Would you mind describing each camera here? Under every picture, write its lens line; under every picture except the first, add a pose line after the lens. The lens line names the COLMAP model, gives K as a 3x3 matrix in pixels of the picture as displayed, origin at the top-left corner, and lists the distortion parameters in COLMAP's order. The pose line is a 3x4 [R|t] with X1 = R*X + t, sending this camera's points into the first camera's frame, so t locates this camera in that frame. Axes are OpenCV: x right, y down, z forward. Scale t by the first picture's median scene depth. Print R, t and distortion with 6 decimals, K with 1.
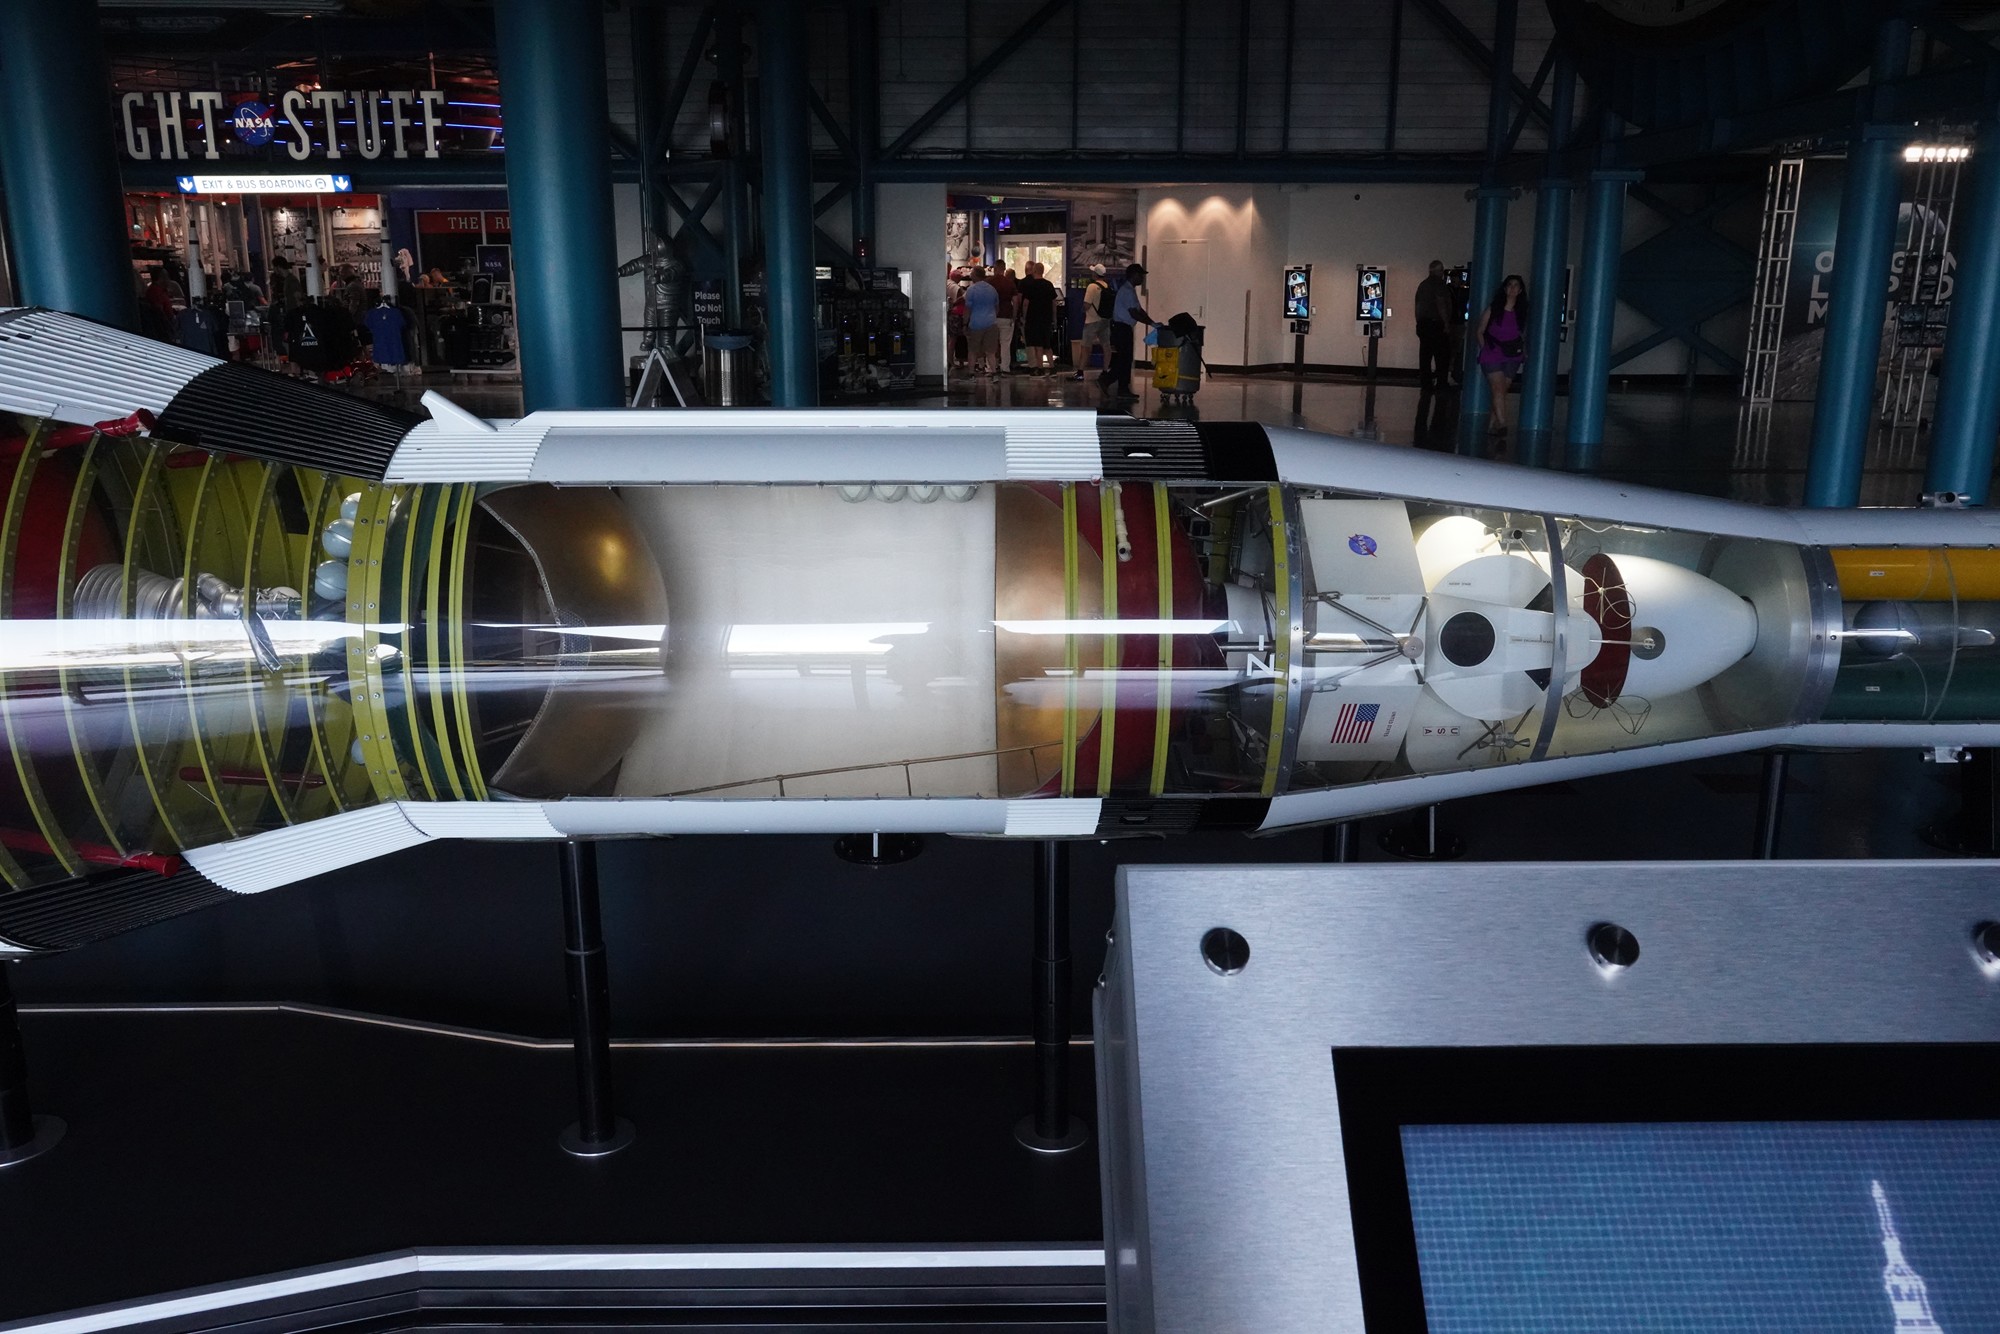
lens RADIAL K [[1535.1, 0, 997.9], [0, 1535.1, 675.5], [0, 0, 1]] dist [-0.024912, 0.016670]
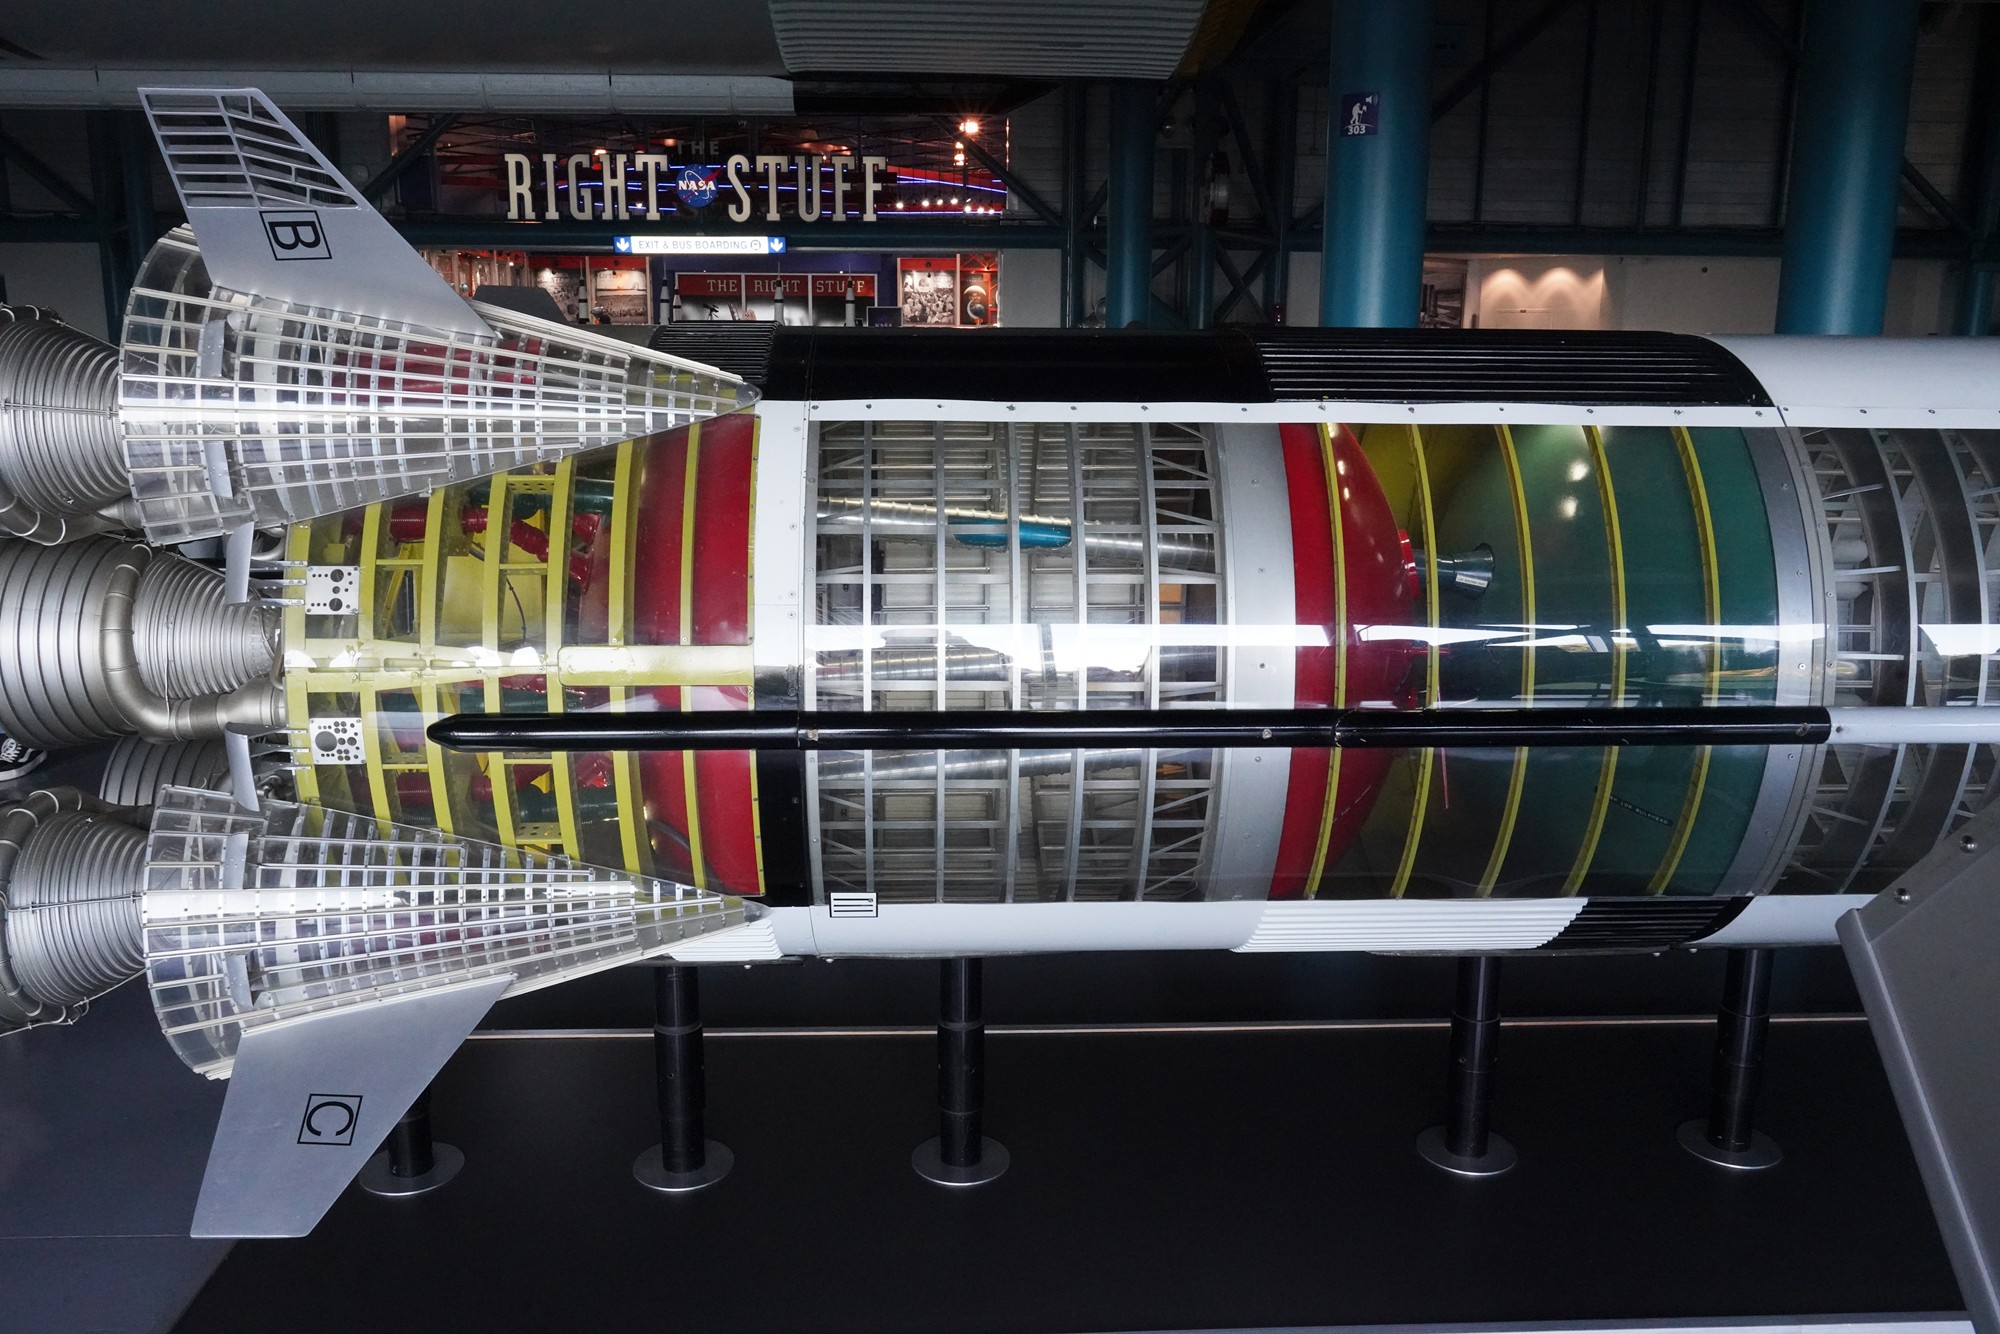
lens RADIAL K [[1535.1, 0, 997.9], [0, 1535.1, 675.5], [0, 0, 1]] dist [-0.024912, 0.016670]
pose [[0.999704, 0.002279, 0.024202, -0.299659], [-0.001270, 0.999131, -0.041660, 0.005328], [-0.024276, 0.041617, 0.998839, -0.008185]]
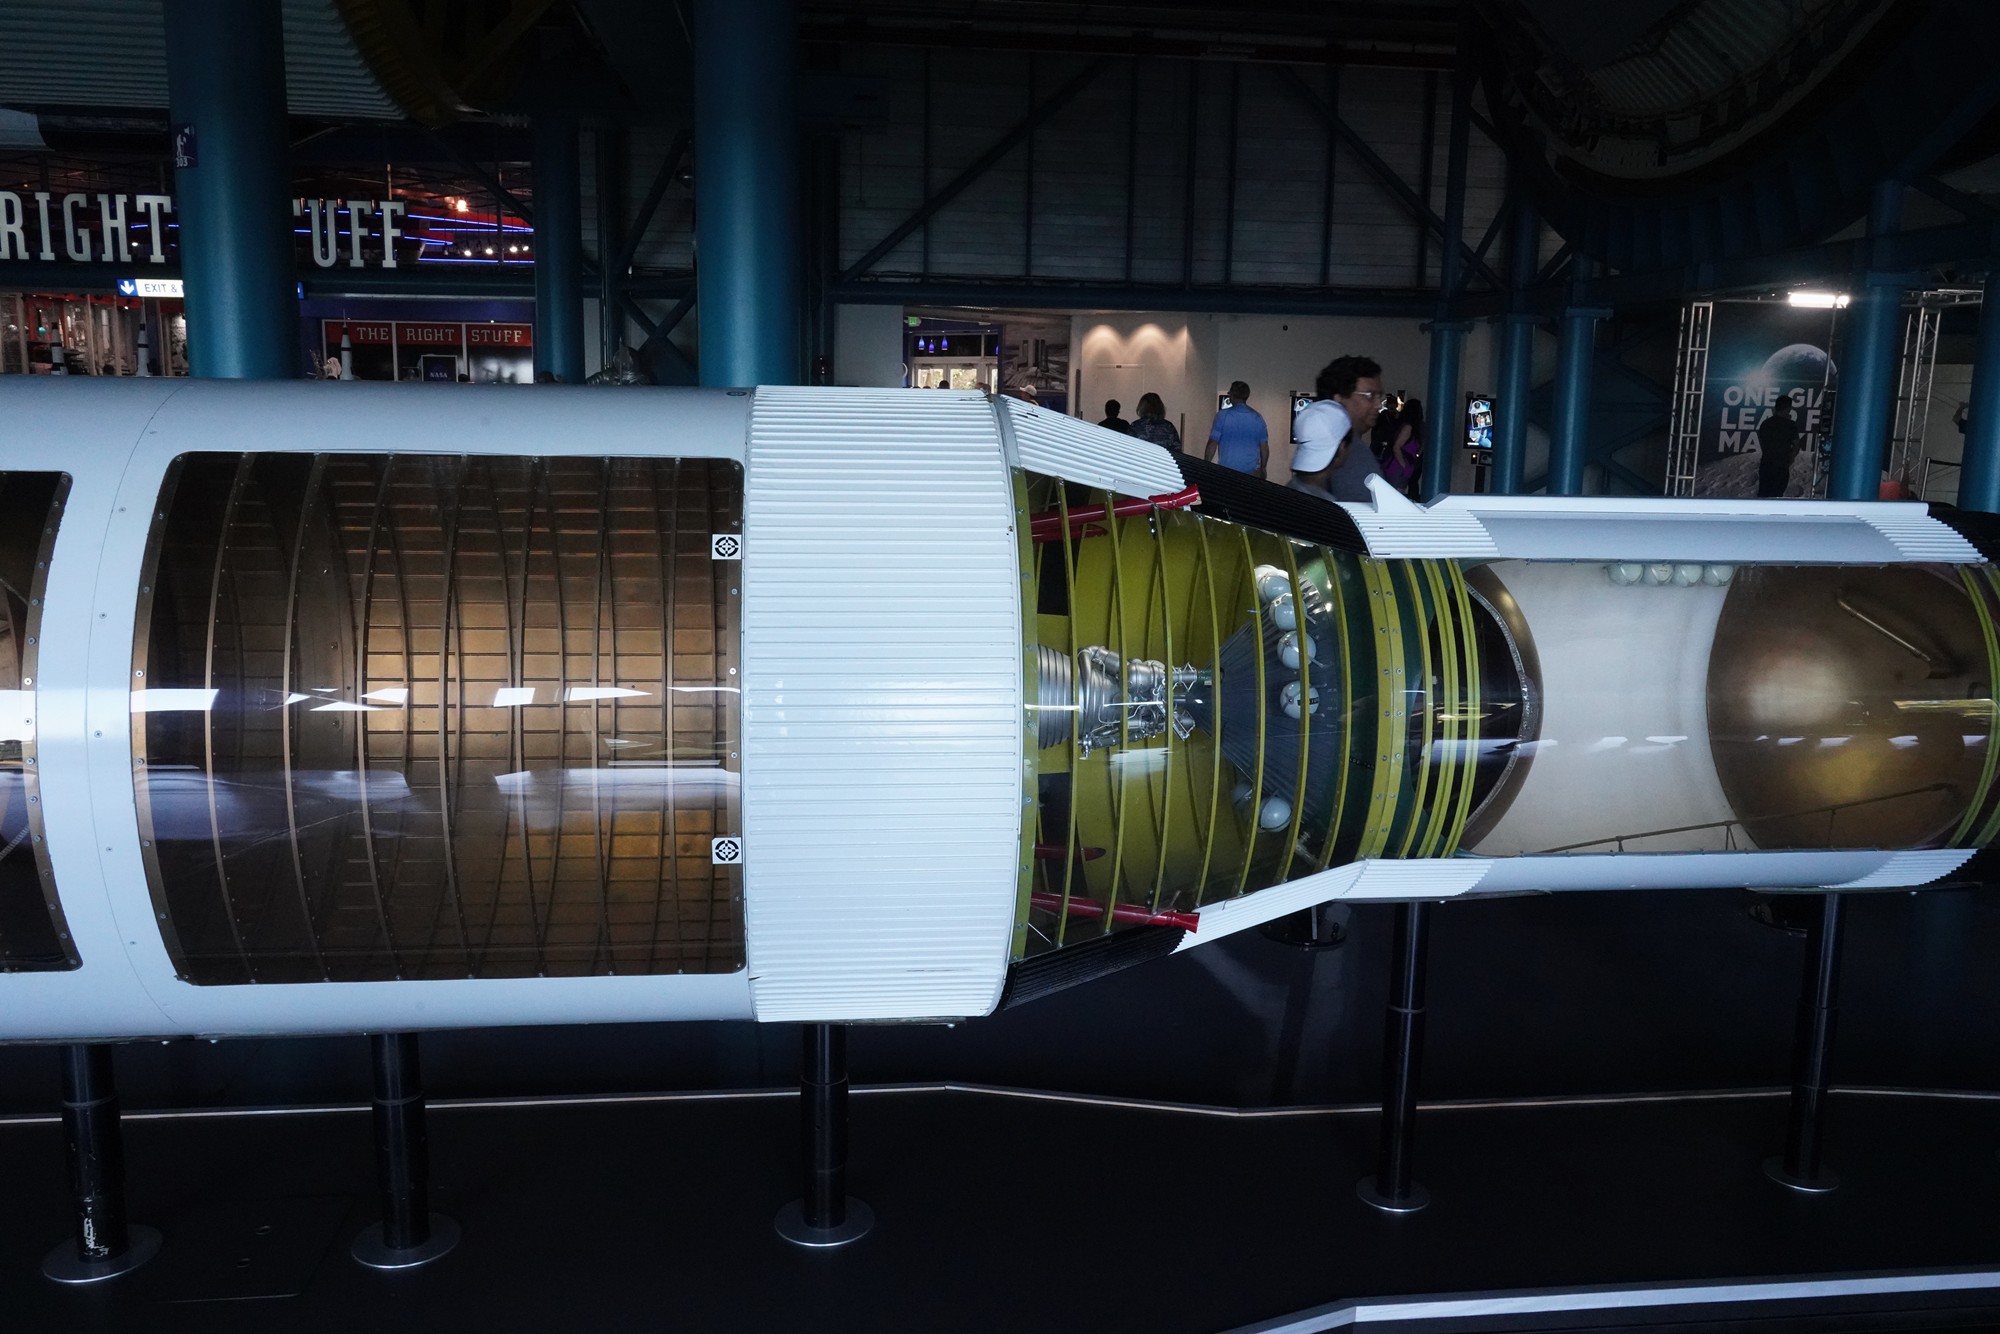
lens RADIAL K [[1535.1, 0, 997.9], [0, 1535.1, 675.5], [0, 0, 1]] dist [-0.024912, 0.016670]
pose [[0.994853, -0.000210, 0.101331, -0.075808], [0.007959, 0.997070, -0.076077, 0.003445], [-0.101018, 0.076492, 0.991940, -0.003151]]
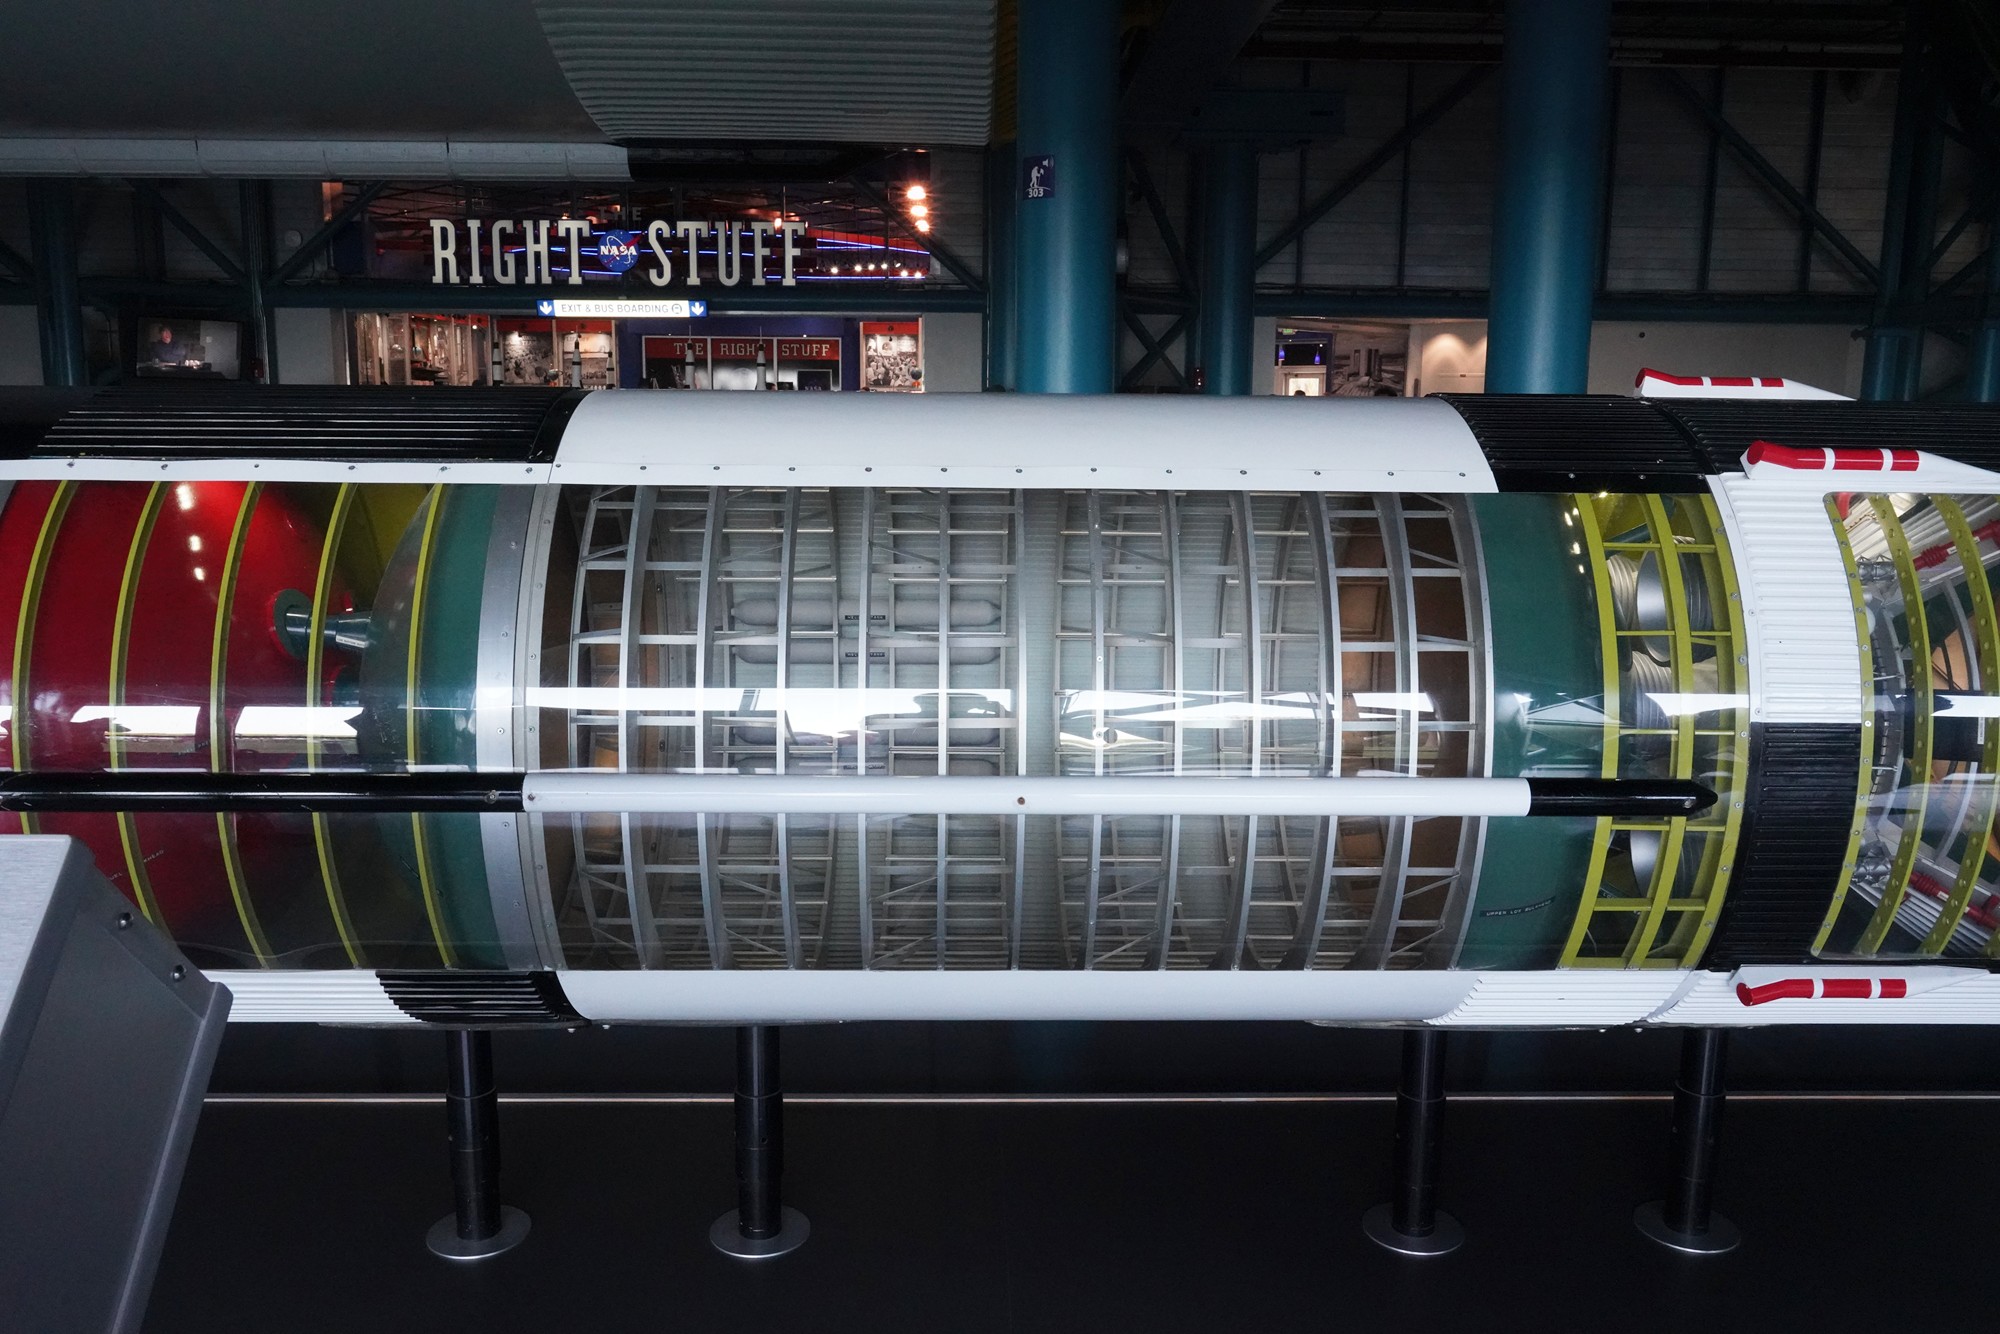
lens RADIAL K [[1537.9, 0, 1000.0], [0, 1537.9, 667.0], [0, 0, 1]] dist [-0.021339, 0.007526]
pose [[0.999943, 0.010603, 0.000961, -0.219945], [-0.010479, 0.996142, -0.087125, 0.004606], [-0.001881, 0.087110, 0.996197, -0.006079]]
